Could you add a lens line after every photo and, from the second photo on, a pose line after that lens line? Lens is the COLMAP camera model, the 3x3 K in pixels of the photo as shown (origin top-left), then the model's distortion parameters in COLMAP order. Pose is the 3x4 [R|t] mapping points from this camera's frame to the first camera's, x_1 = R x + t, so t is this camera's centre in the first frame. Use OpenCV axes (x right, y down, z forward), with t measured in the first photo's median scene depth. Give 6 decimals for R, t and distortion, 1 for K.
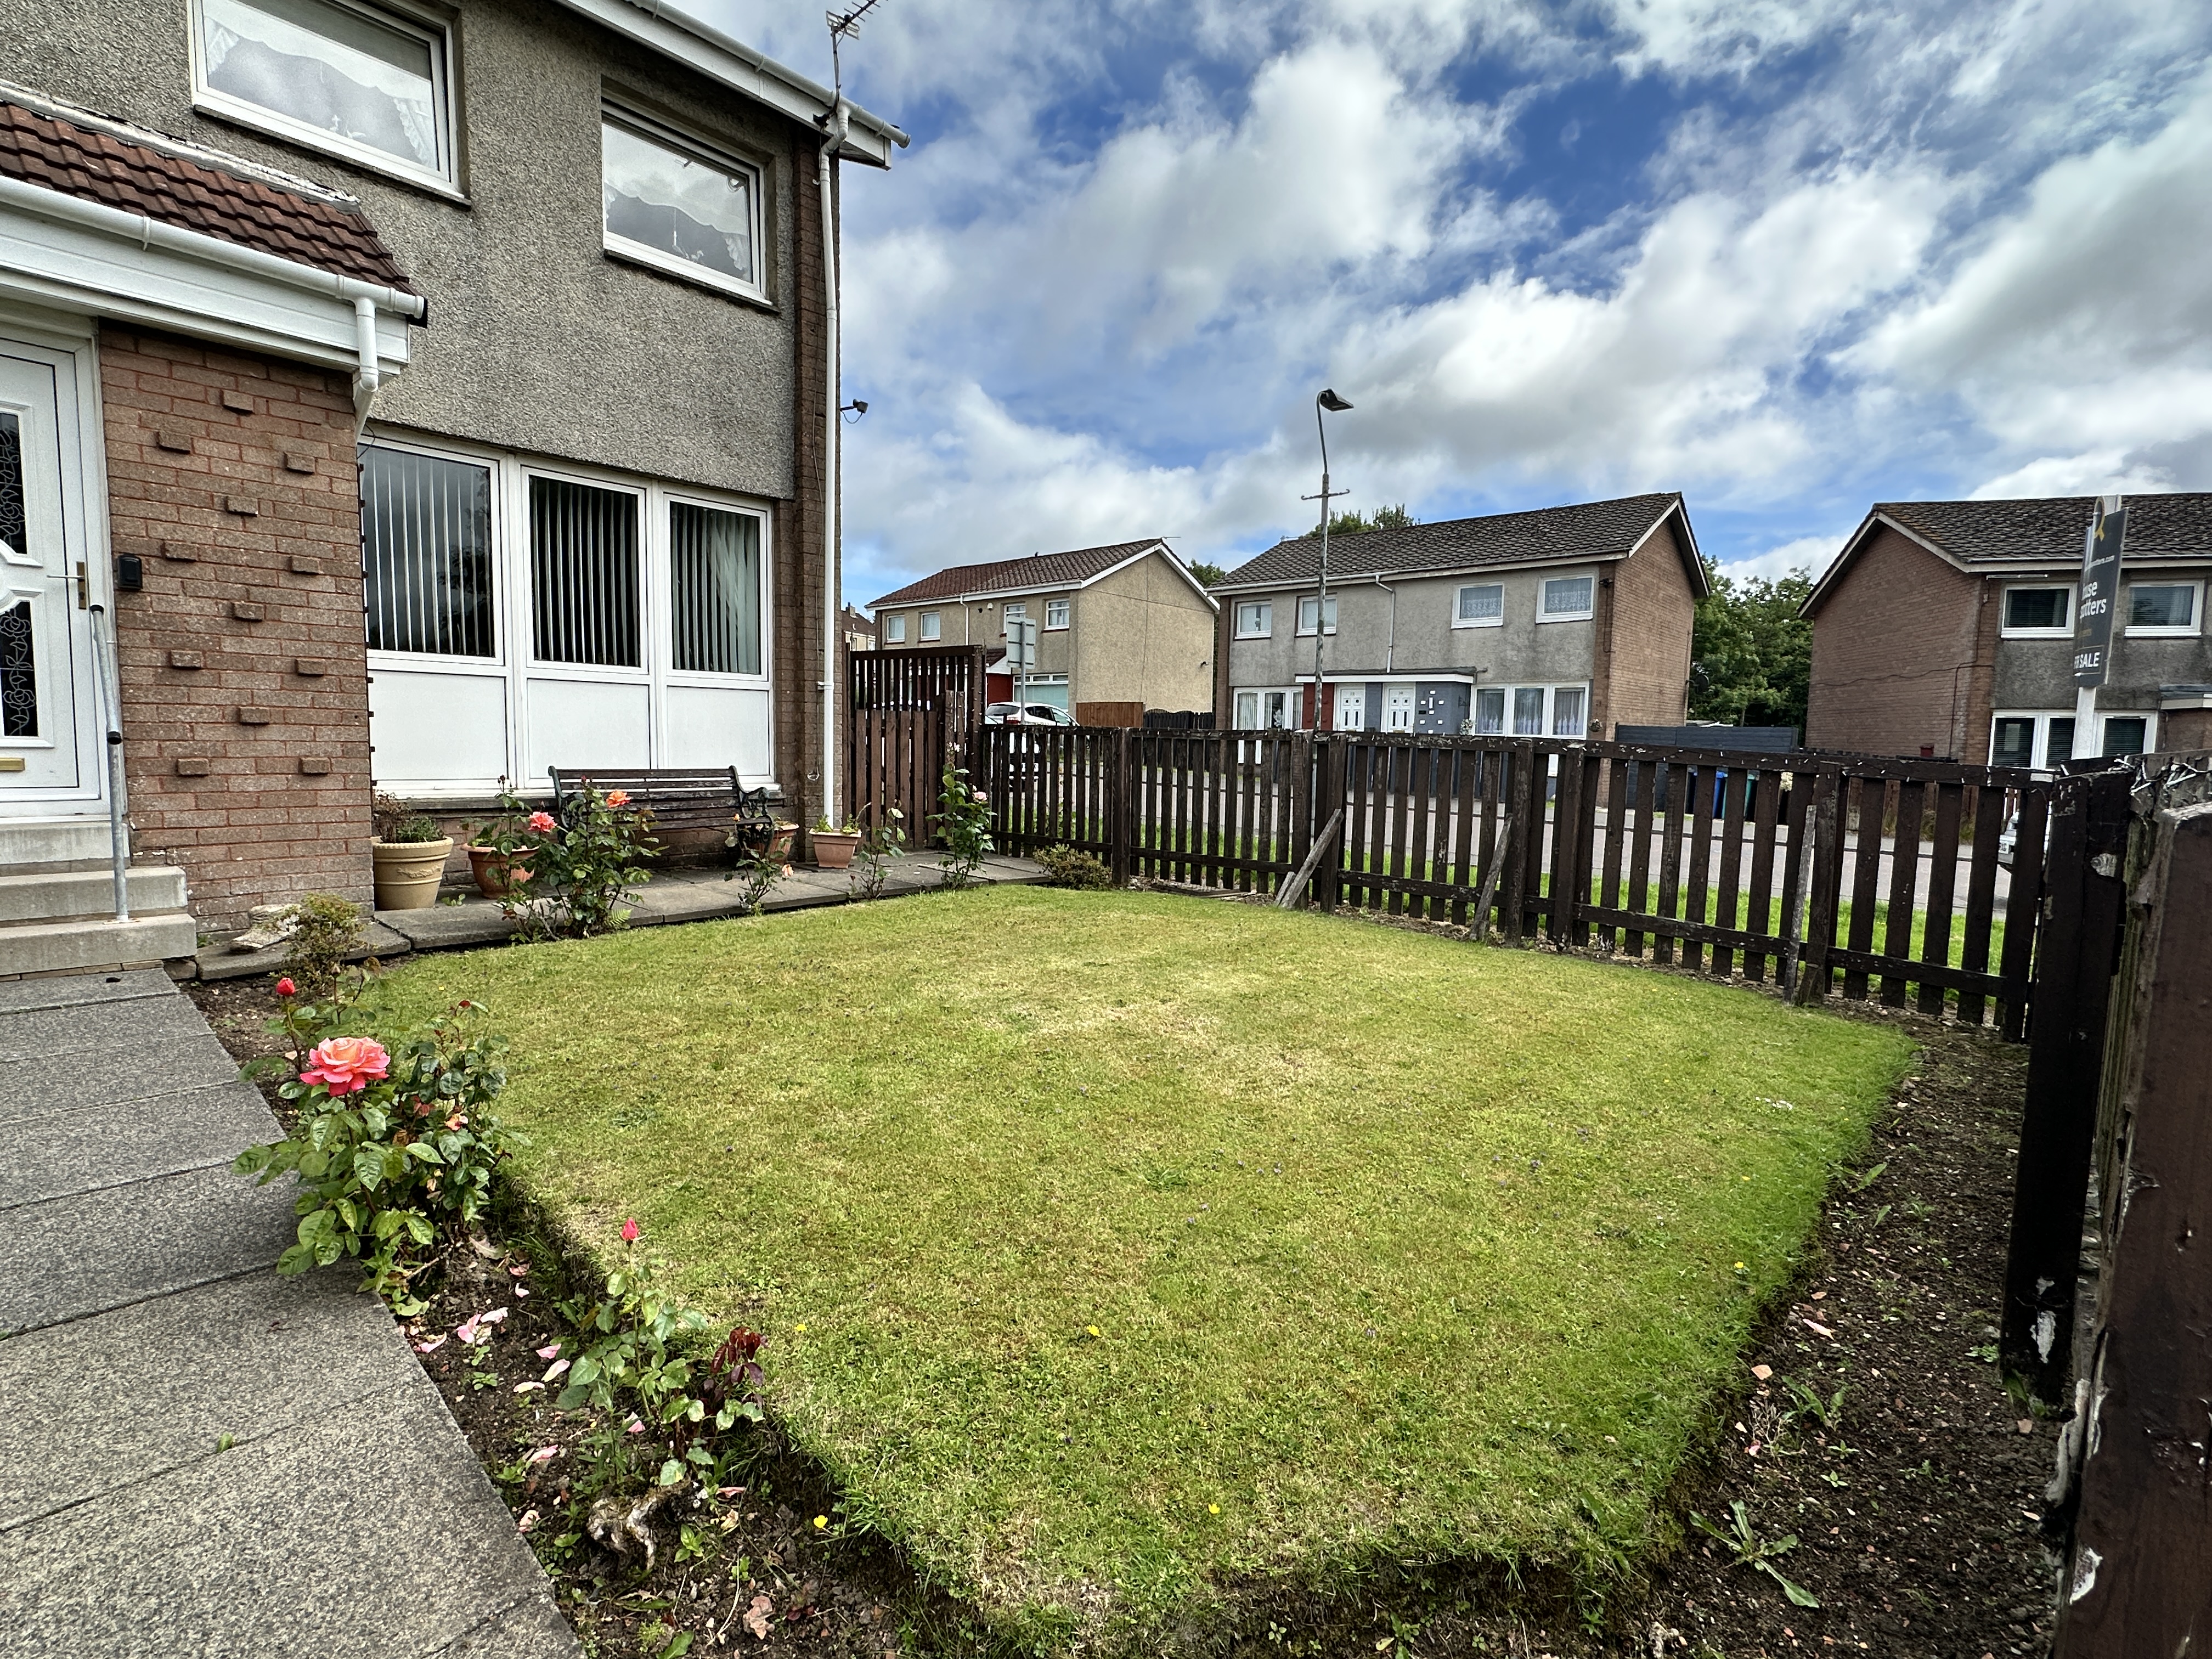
lens RADIAL K [[1042.4, 0, 1102.2], [0, 1042.4, 830.5], [0, 0, 1]] dist [-0.004471, 0.000382]
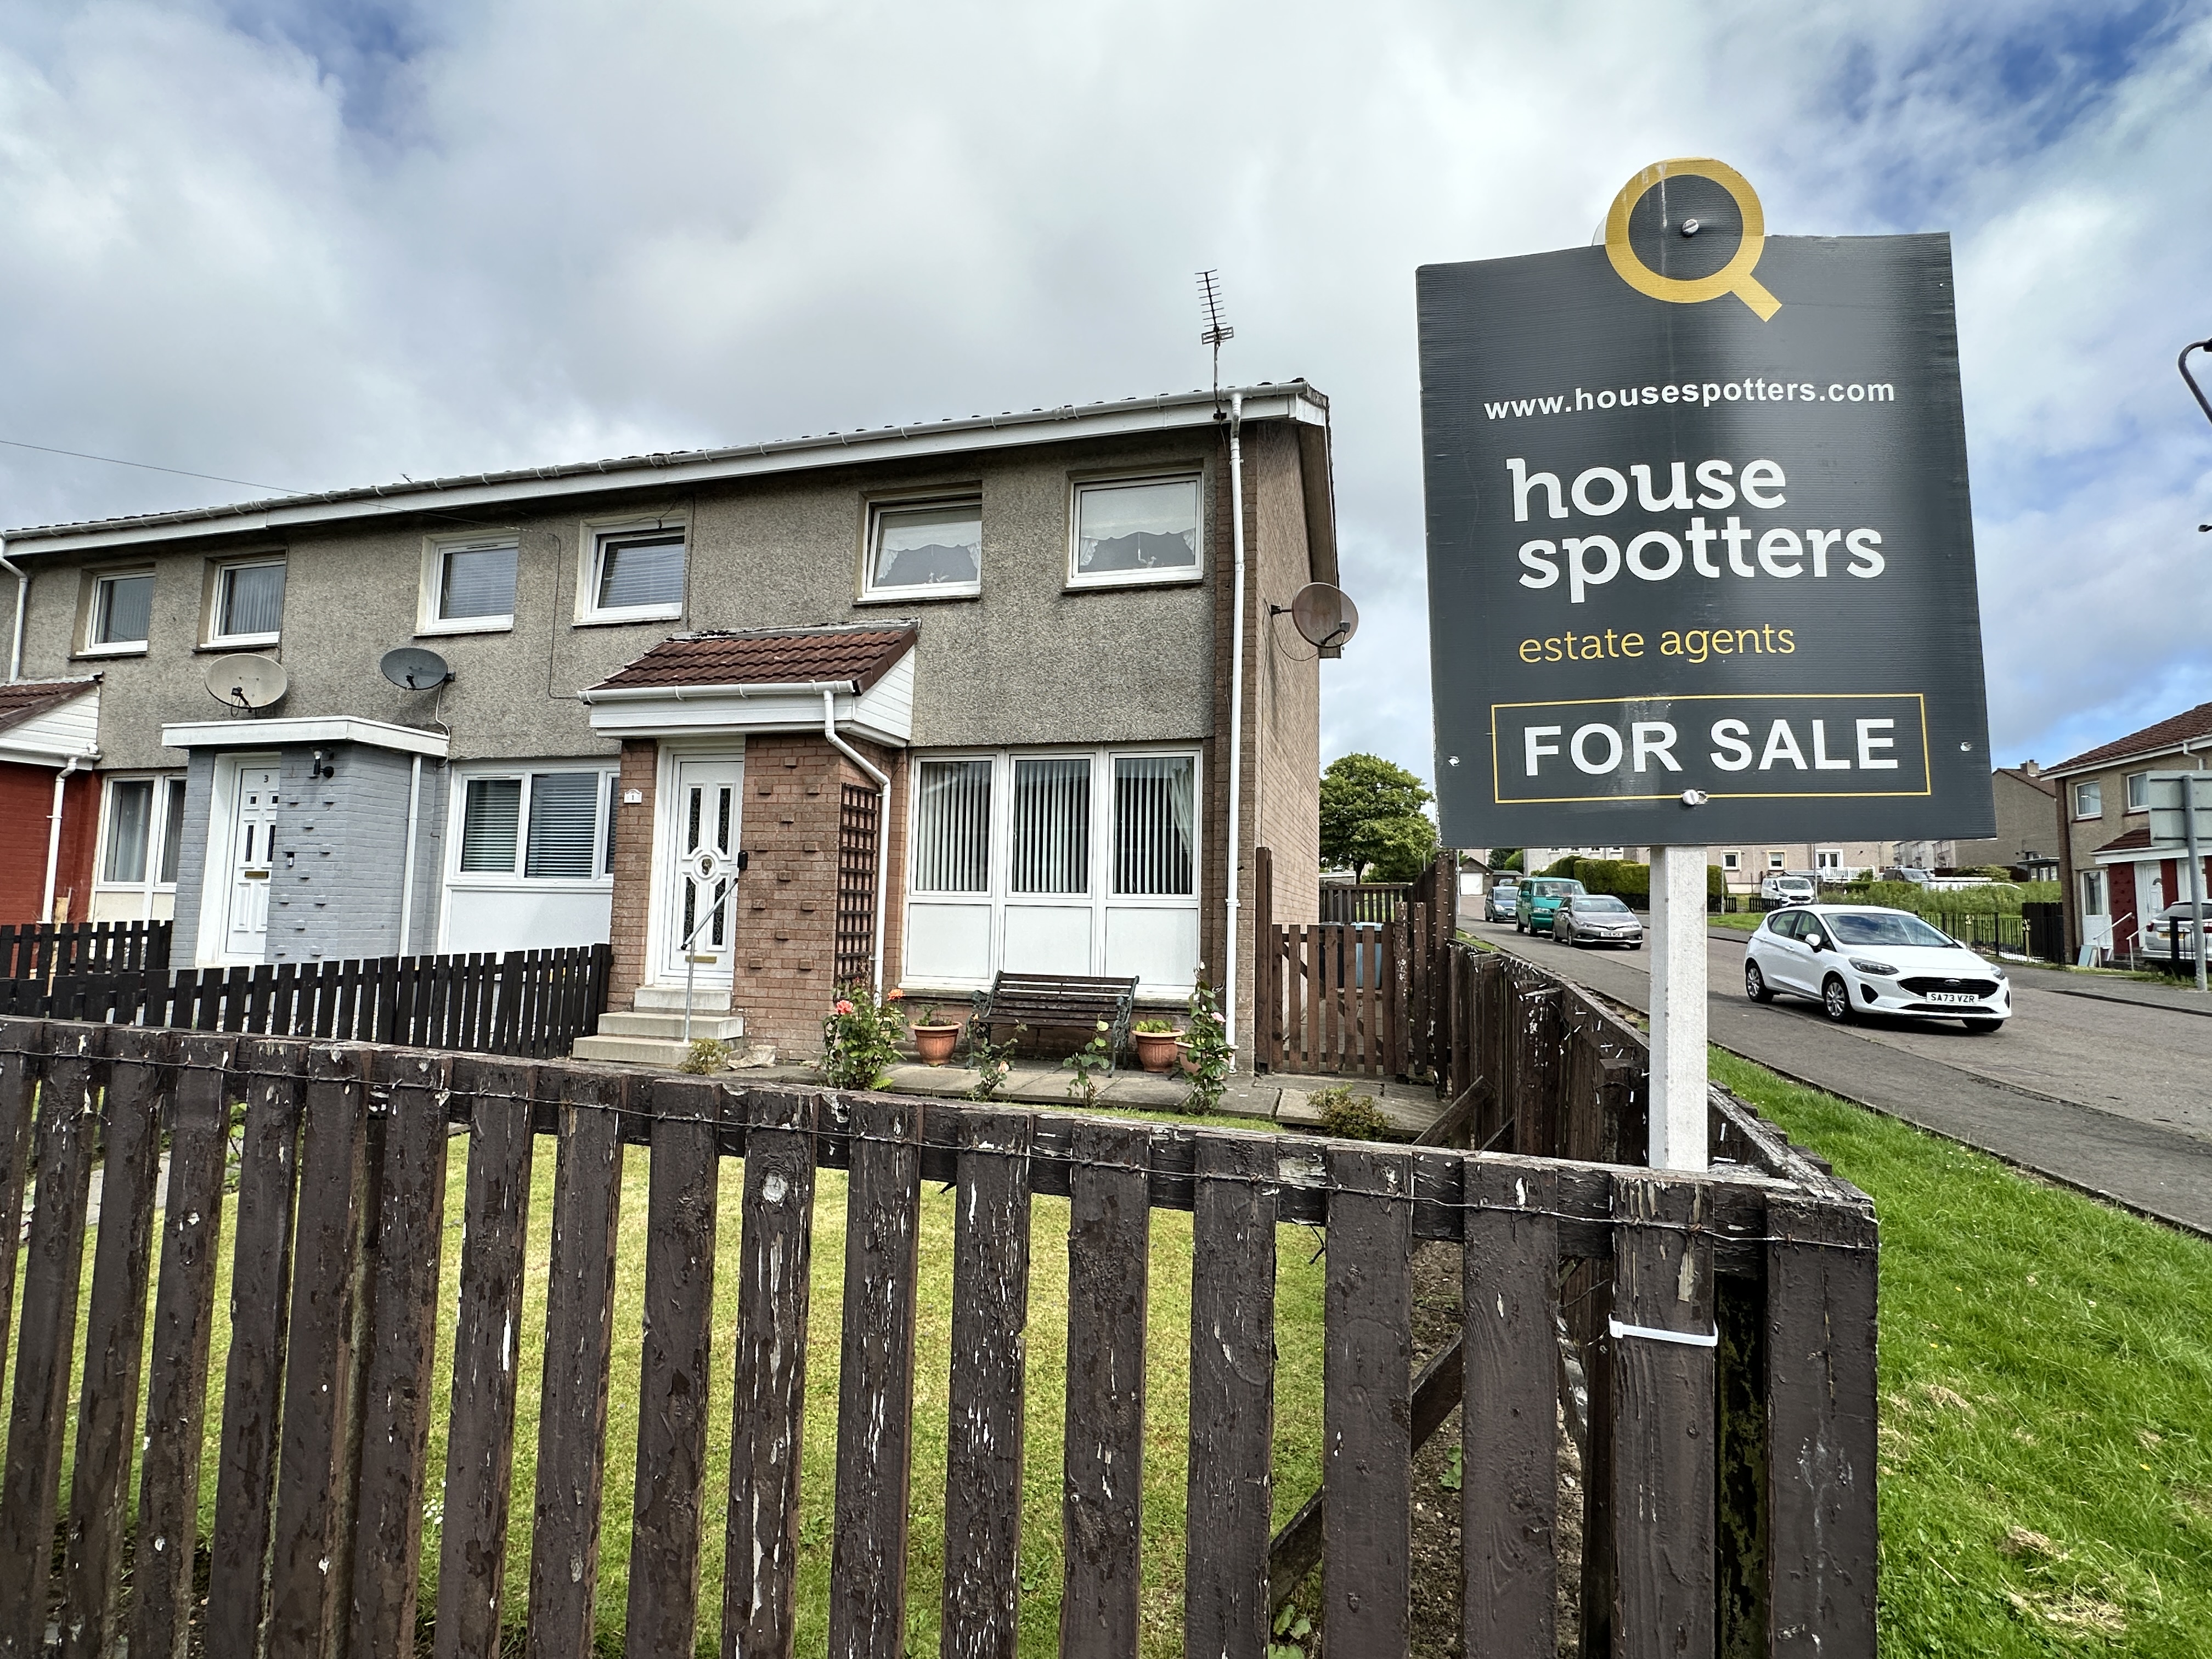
lens RADIAL K [[1042.4, 0, 1102.2], [0, 1042.4, 830.5], [0, 0, 1]] dist [-0.004471, 0.000382]
pose [[0.460673, -0.086105, -0.883383, 0.888749], [-0.089020, 0.985782, -0.142509, -0.072711], [0.883094, 0.144289, 0.446458, 0.597548]]
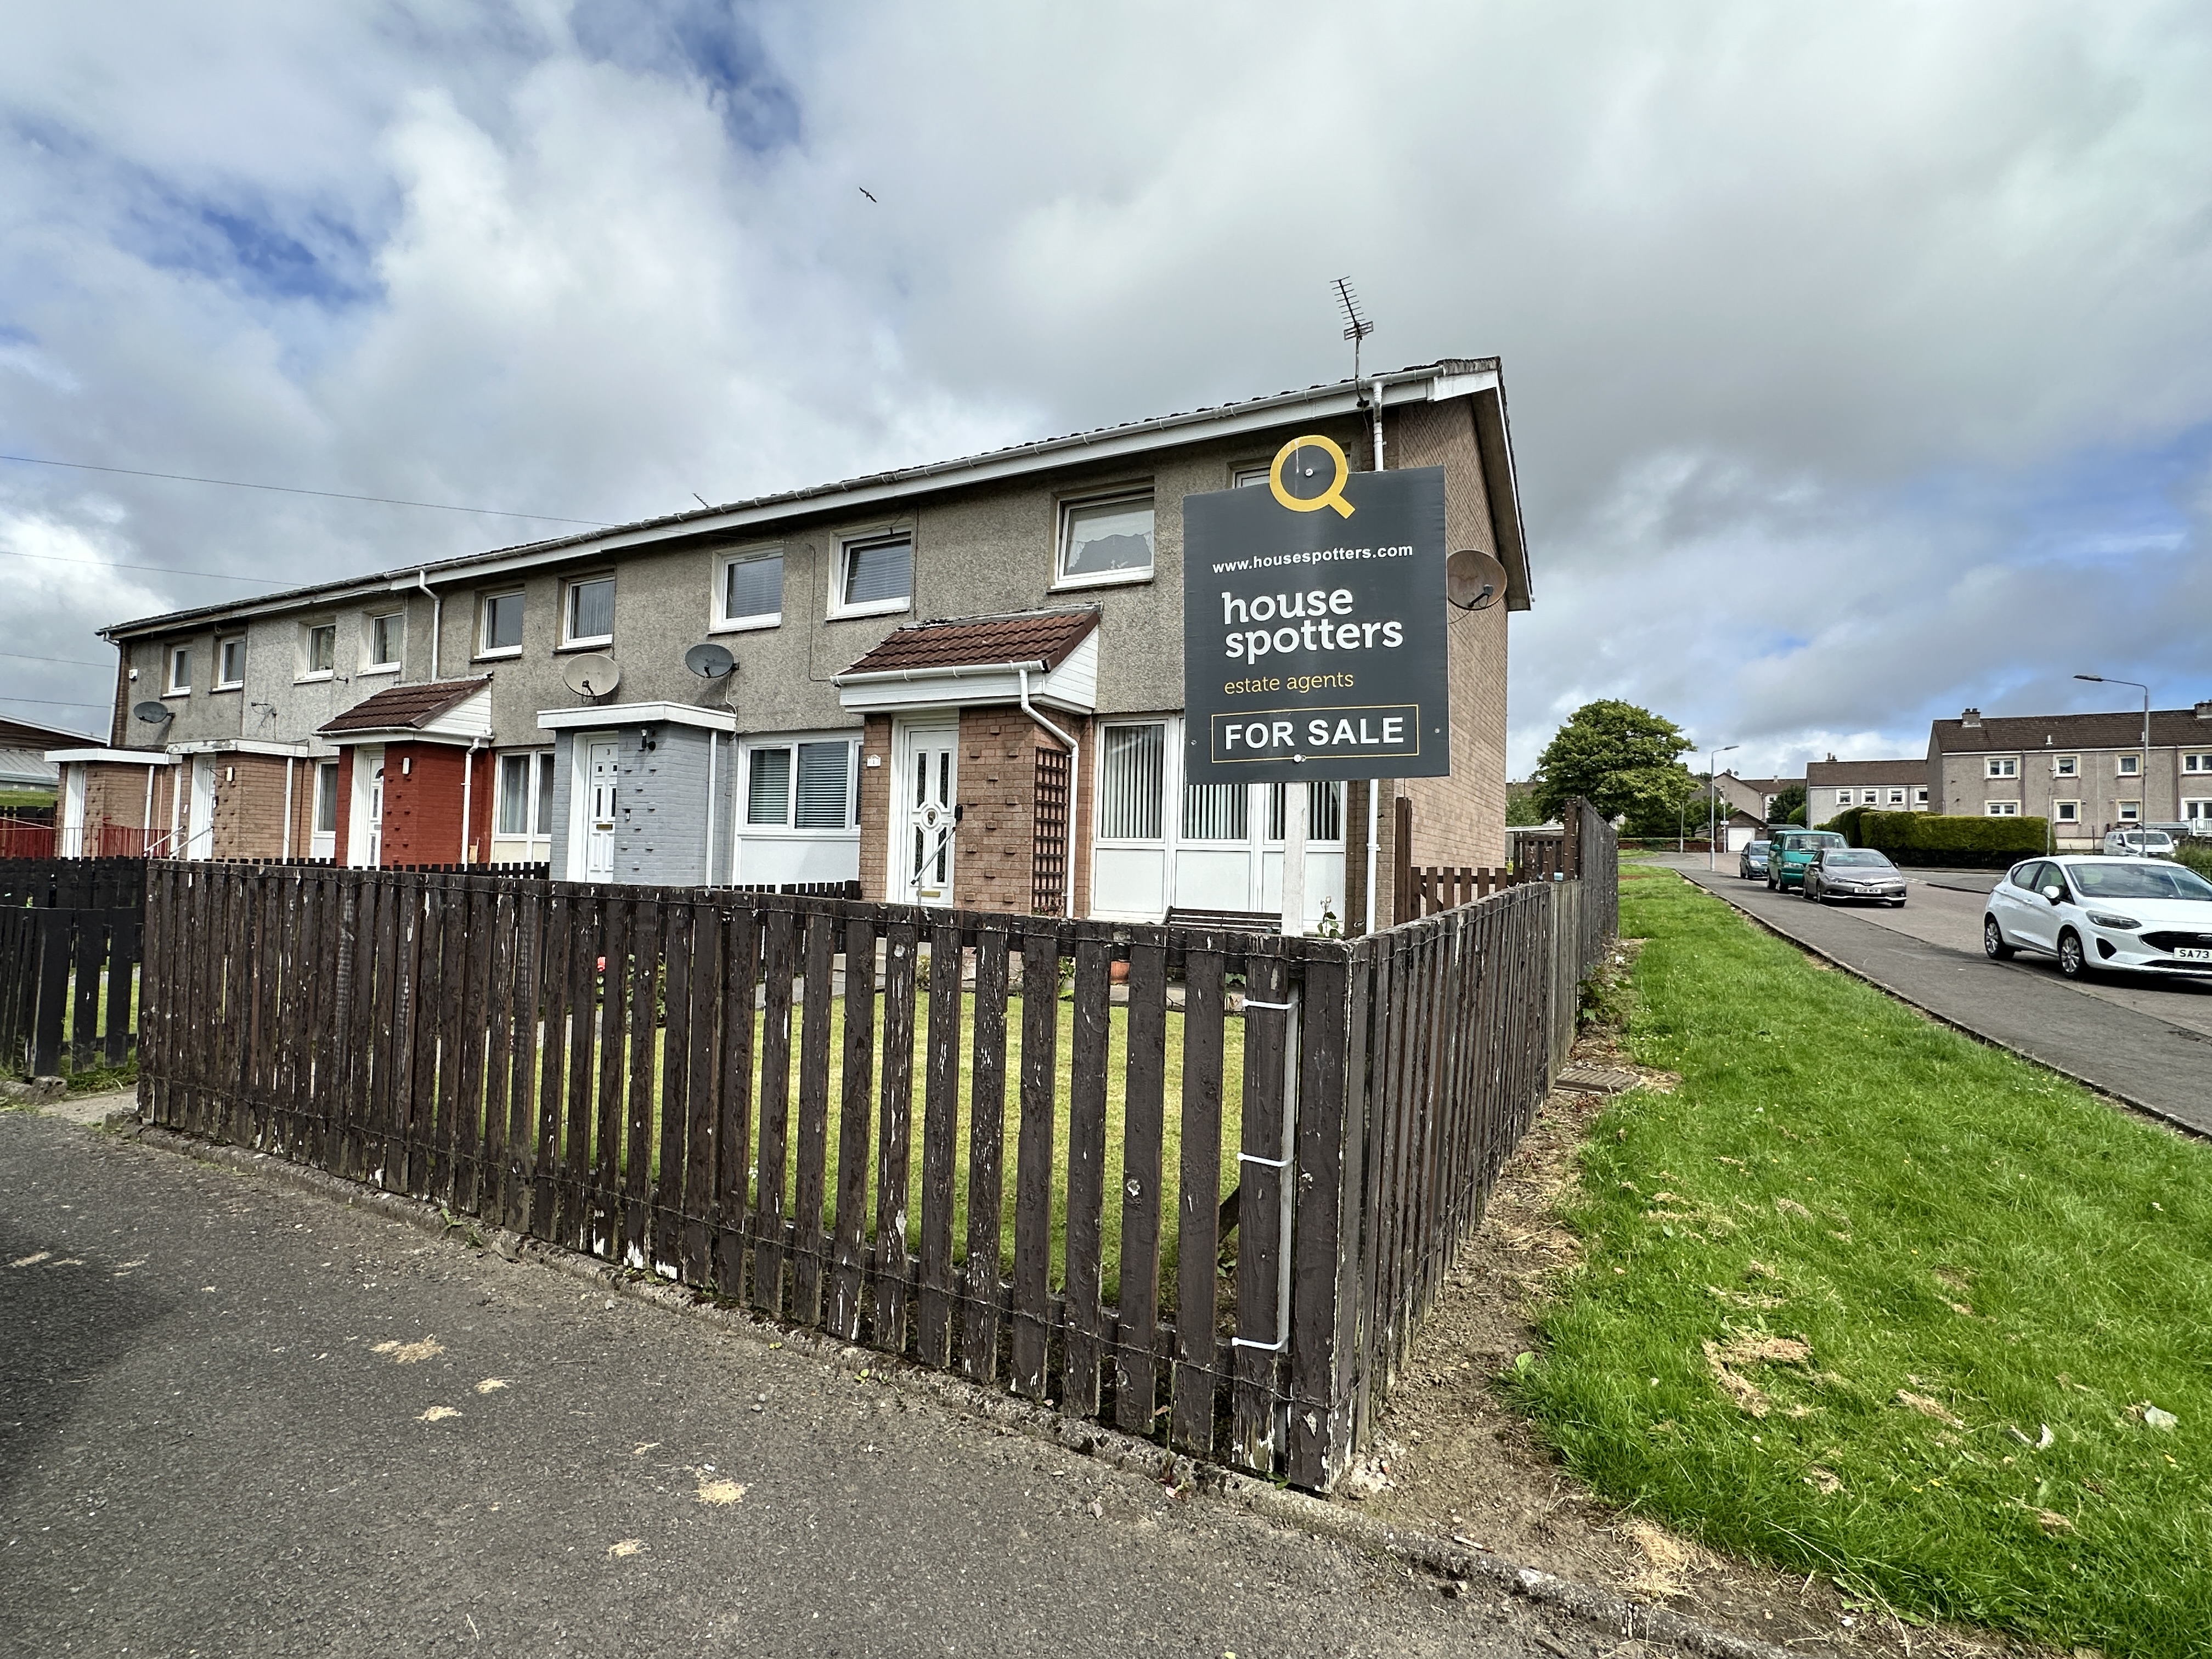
lens RADIAL K [[1042.4, 0, 1102.2], [0, 1042.4, 830.5], [0, 0, 1]] dist [-0.004471, 0.000382]
pose [[0.255261, -0.050393, -0.965558, 1.153033], [-0.106272, 0.991128, -0.079822, -0.046749], [0.961014, 0.122988, 0.247641, 0.612045]]
